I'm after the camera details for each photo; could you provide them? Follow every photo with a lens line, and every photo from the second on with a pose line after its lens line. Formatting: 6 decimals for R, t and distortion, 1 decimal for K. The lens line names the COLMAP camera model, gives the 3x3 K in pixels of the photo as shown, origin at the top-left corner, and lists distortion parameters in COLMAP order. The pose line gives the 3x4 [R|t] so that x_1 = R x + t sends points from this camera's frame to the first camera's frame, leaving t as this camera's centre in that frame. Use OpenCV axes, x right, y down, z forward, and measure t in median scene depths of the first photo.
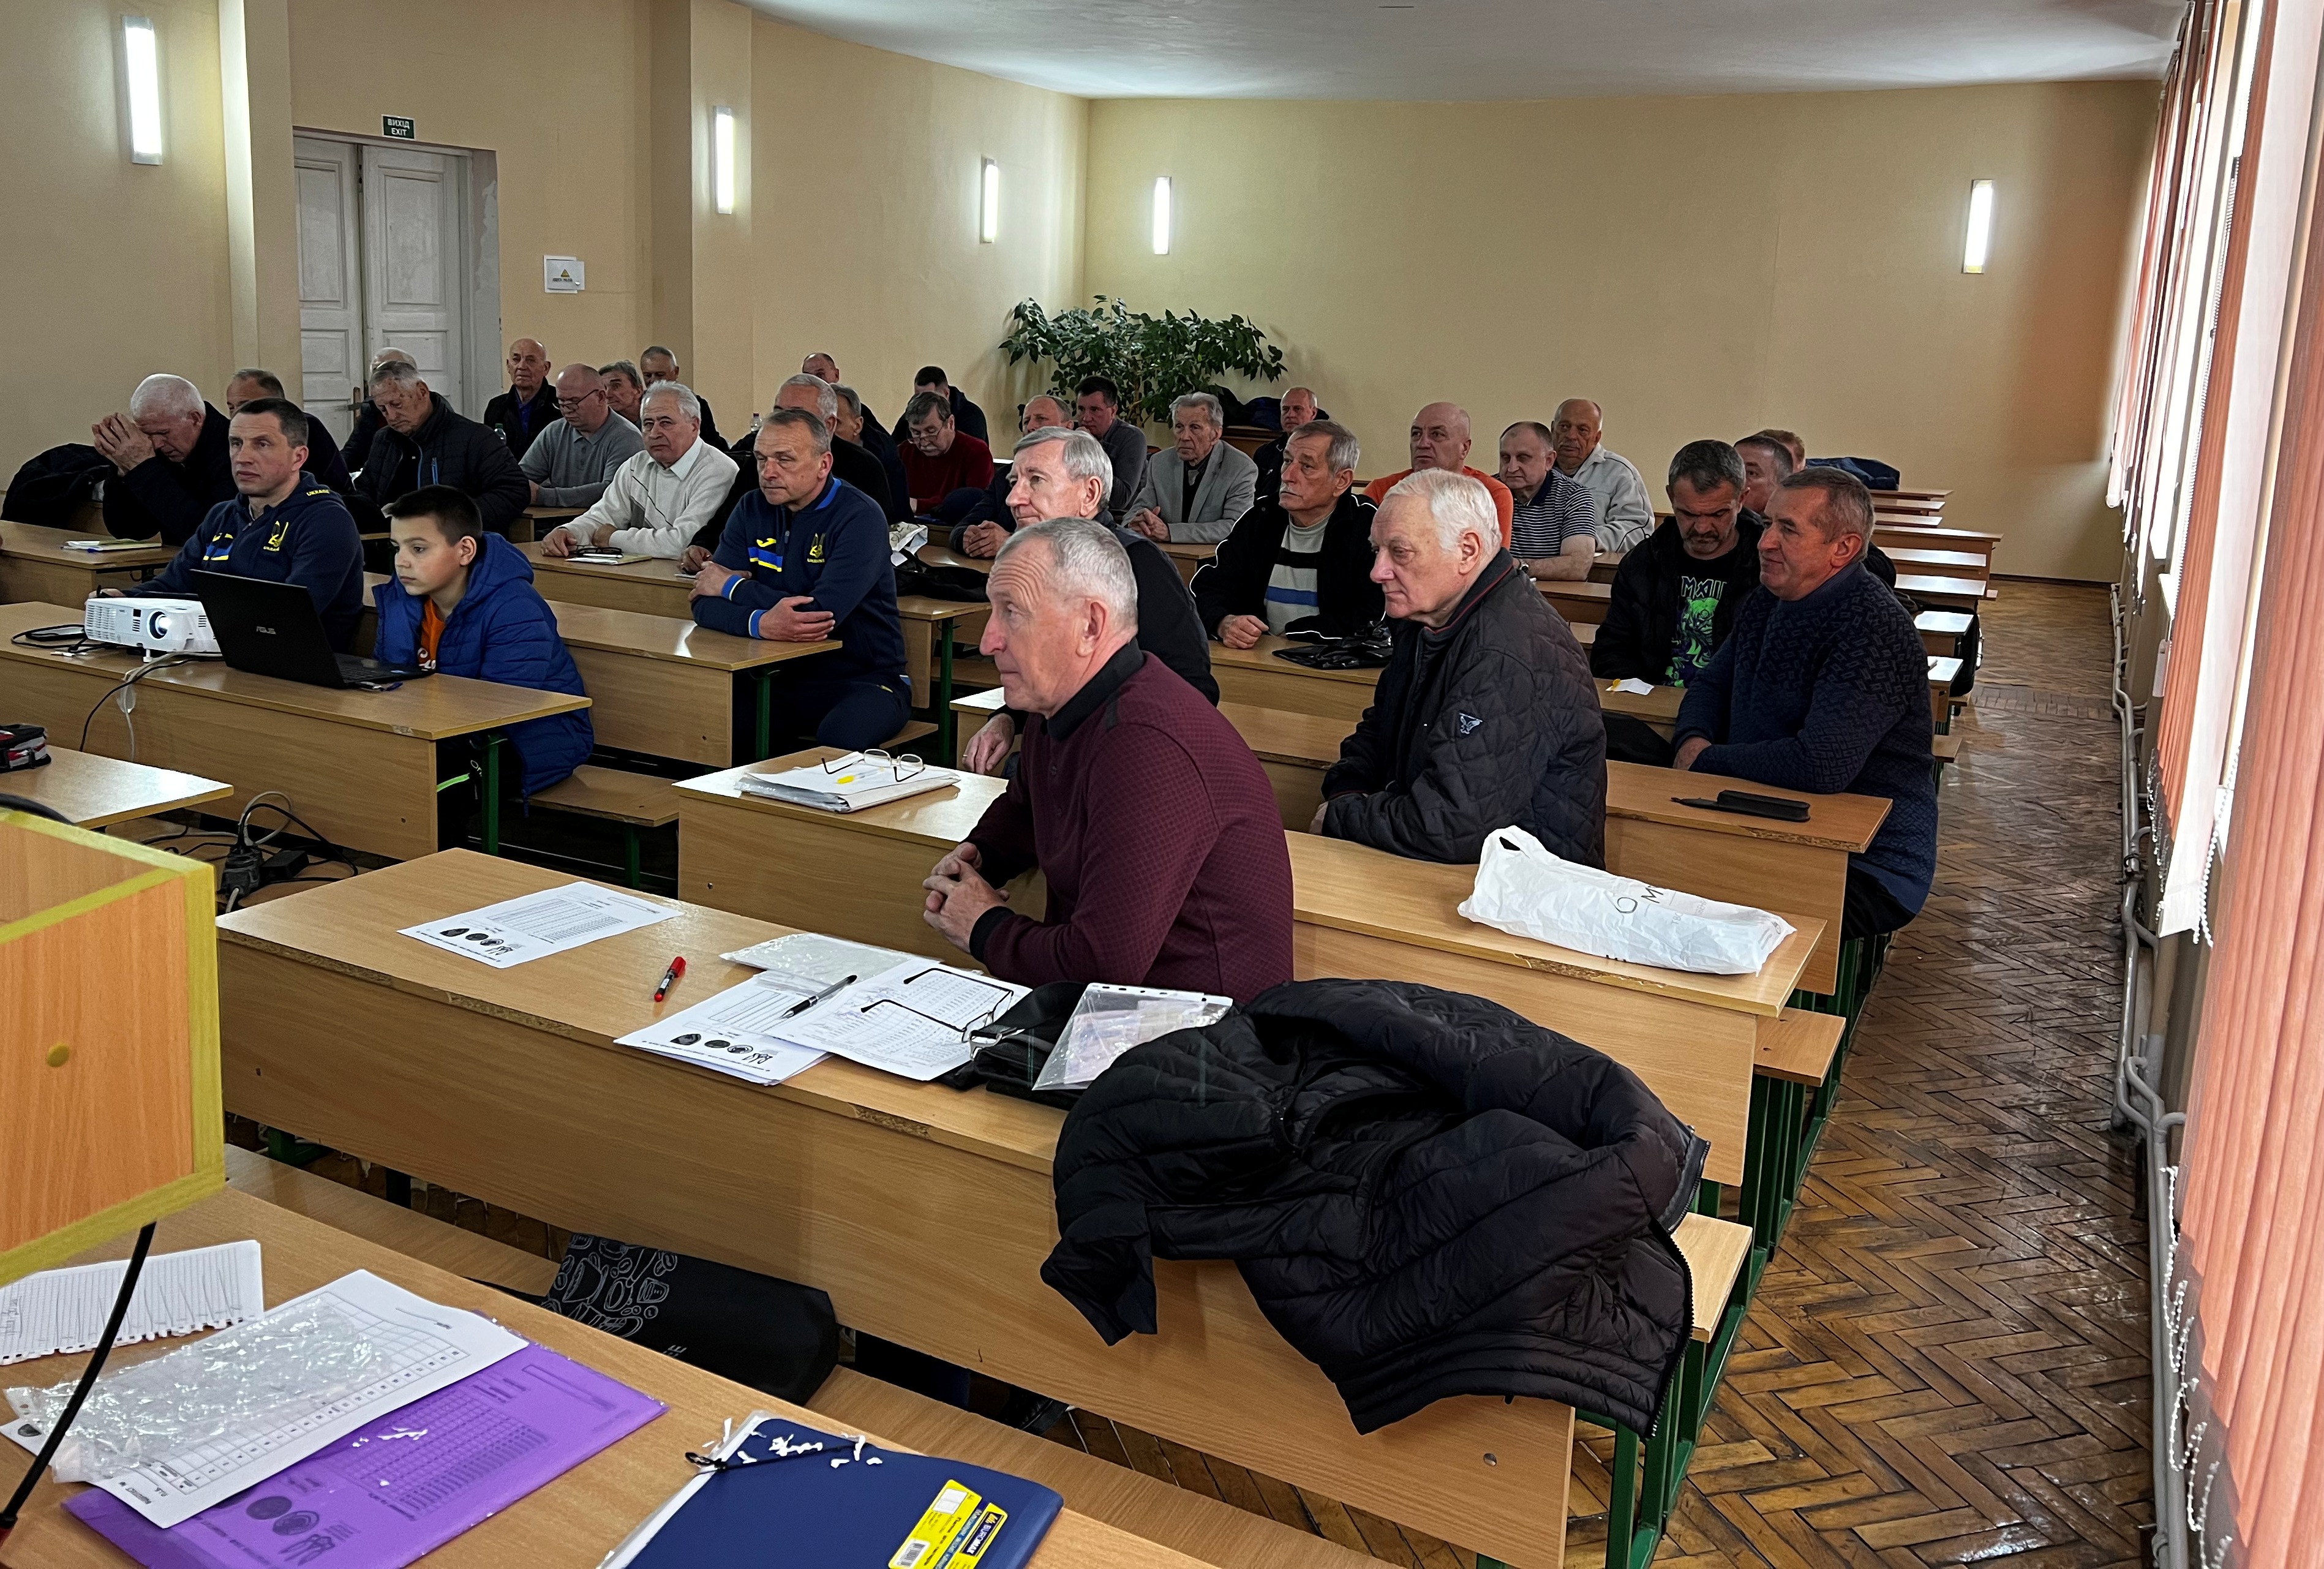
lens RADIAL K [[1842.6, 0, 1074.9], [0, 1842.6, 611.5], [0, 0, 1]] dist [0.163708, -0.298595]
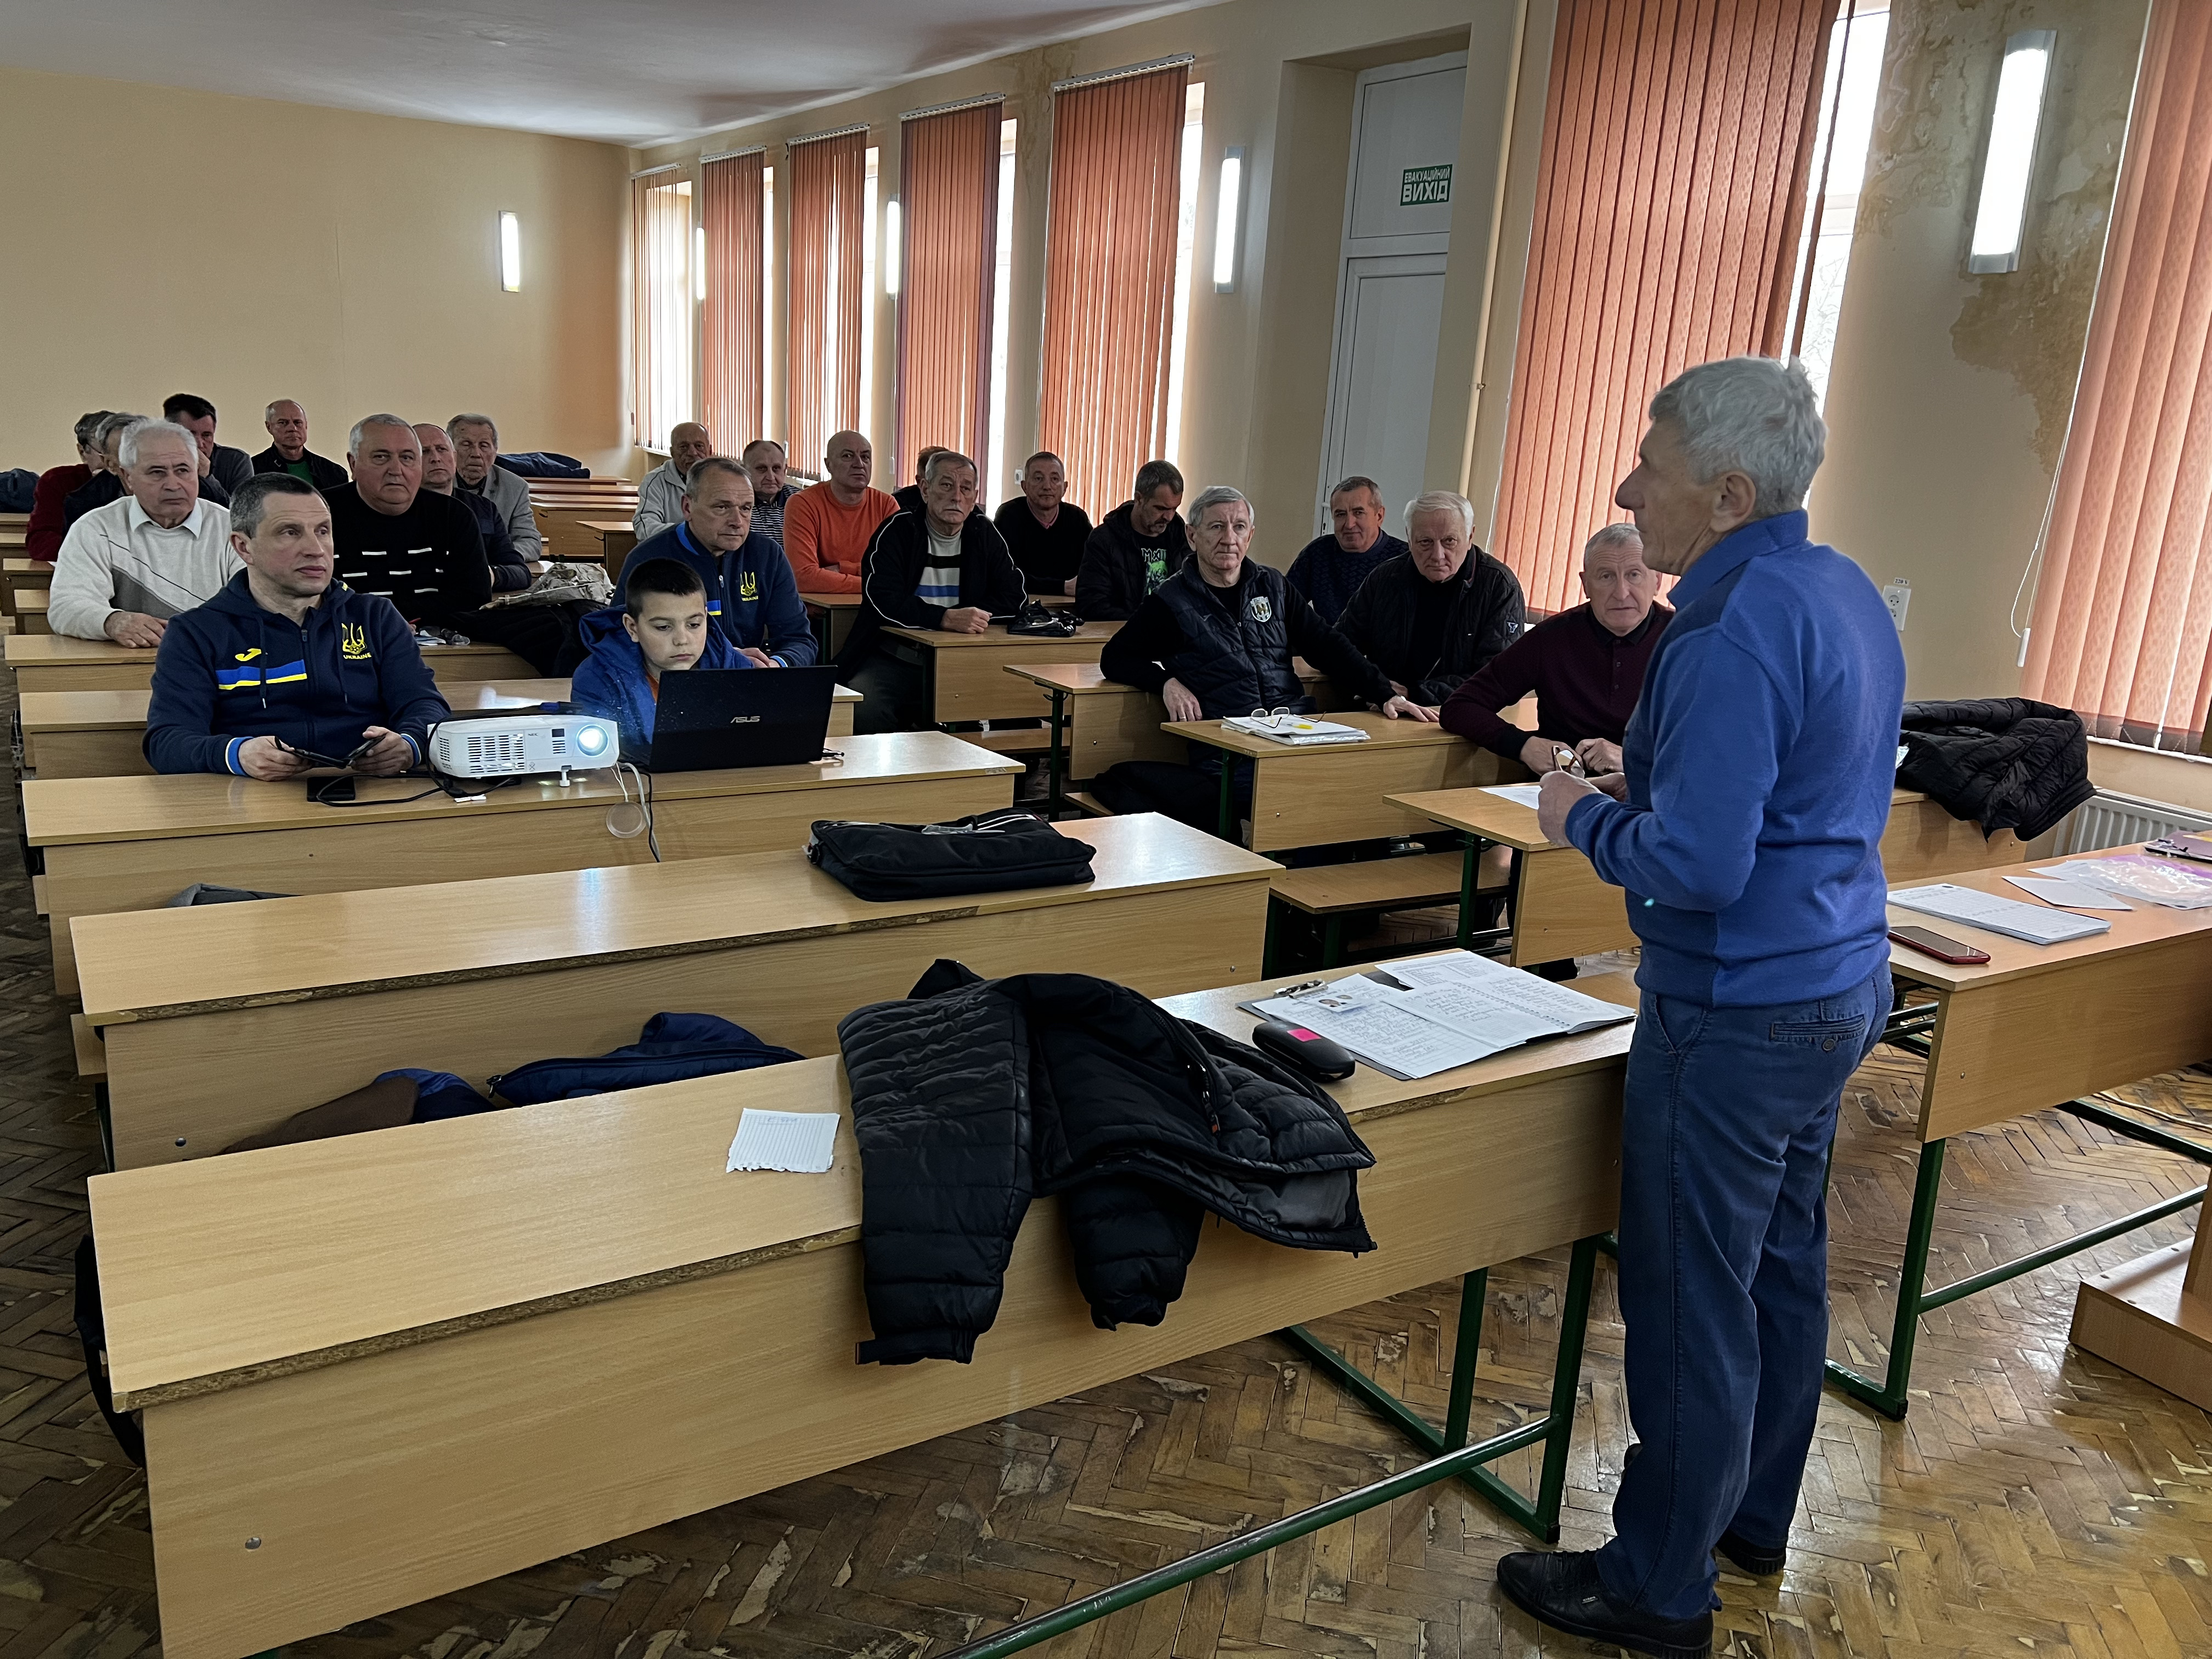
lens RADIAL K [[1680.4, 0, 1095.8], [0, 1680.4, 800.1], [0, 0, 1]] dist [0.093742, -0.084900]
pose [[0.471541, -0.211386, 0.856134, -1.128066], [0.094175, 0.977364, 0.189449, -0.100813], [-0.876801, -0.008707, 0.480774, 0.427392]]
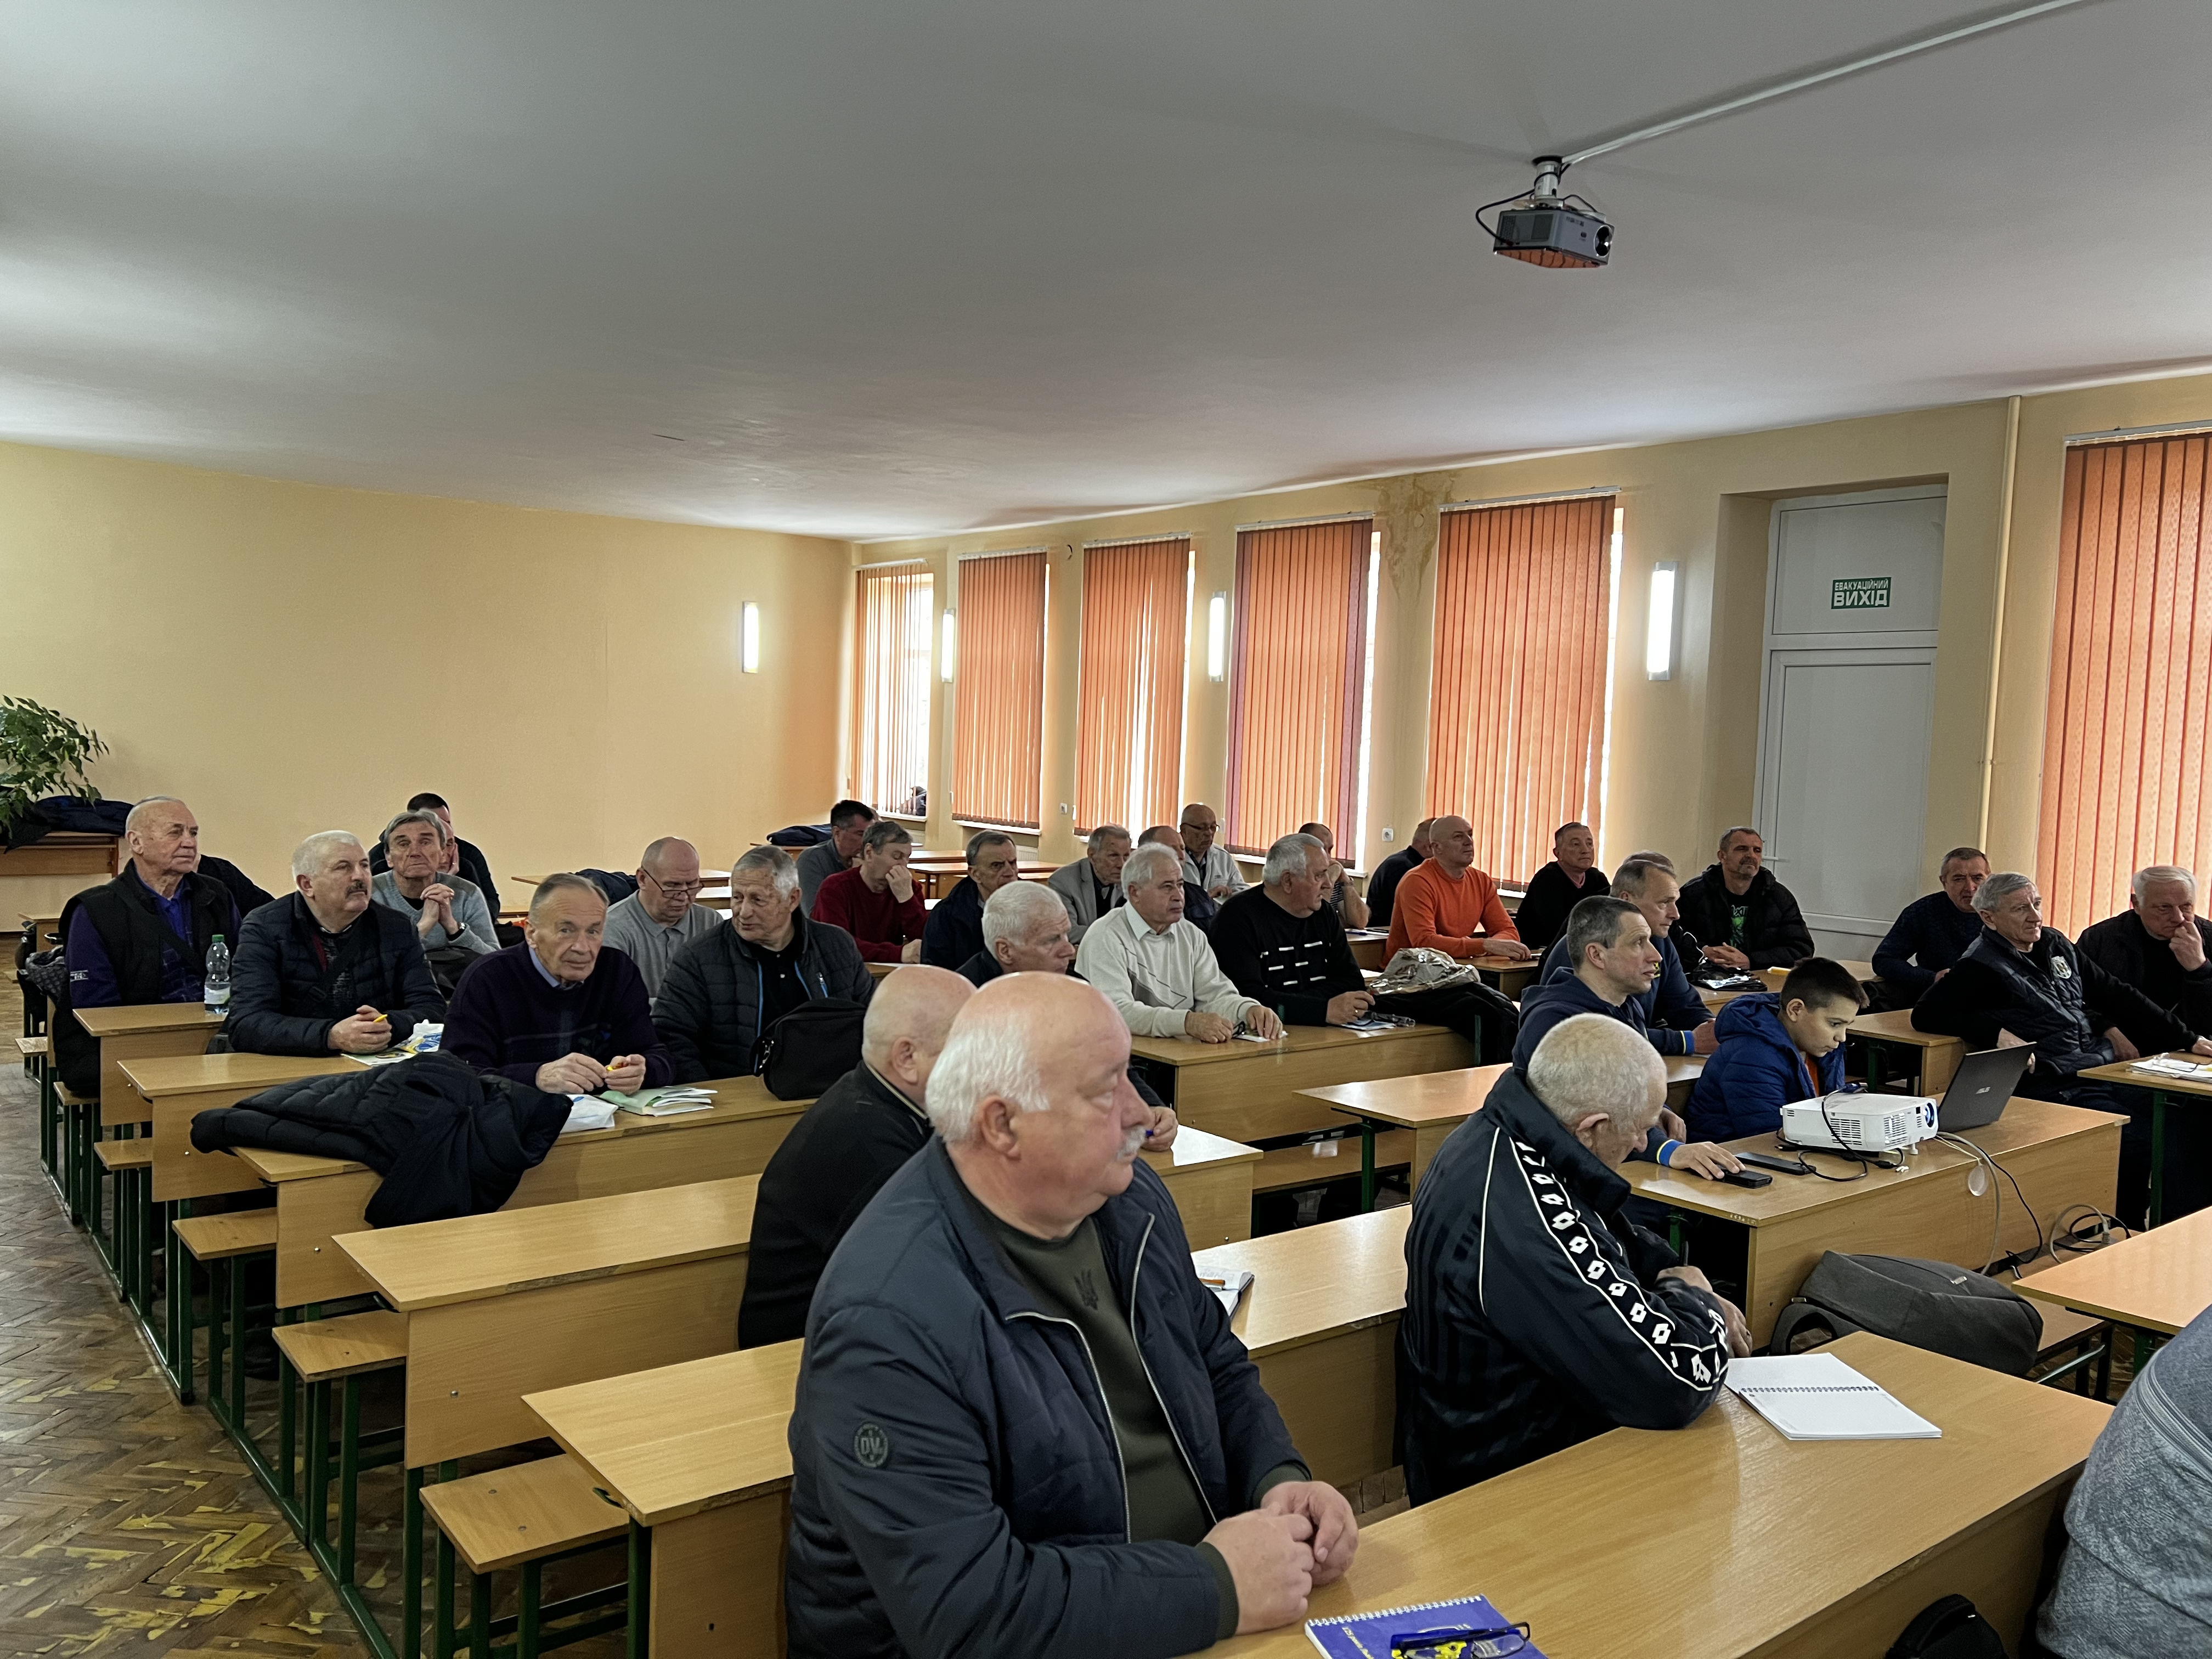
lens RADIAL K [[1657.1, 0, 1122.4], [0, 1657.1, 822.9], [0, 0, 1]] dist [0.099936, -0.115997]
pose [[0.365709, -0.069619, 0.928122, -1.584798], [0.119919, 0.992411, 0.027190, -0.244902], [-0.922971, 0.101355, 0.371283, 1.089019]]
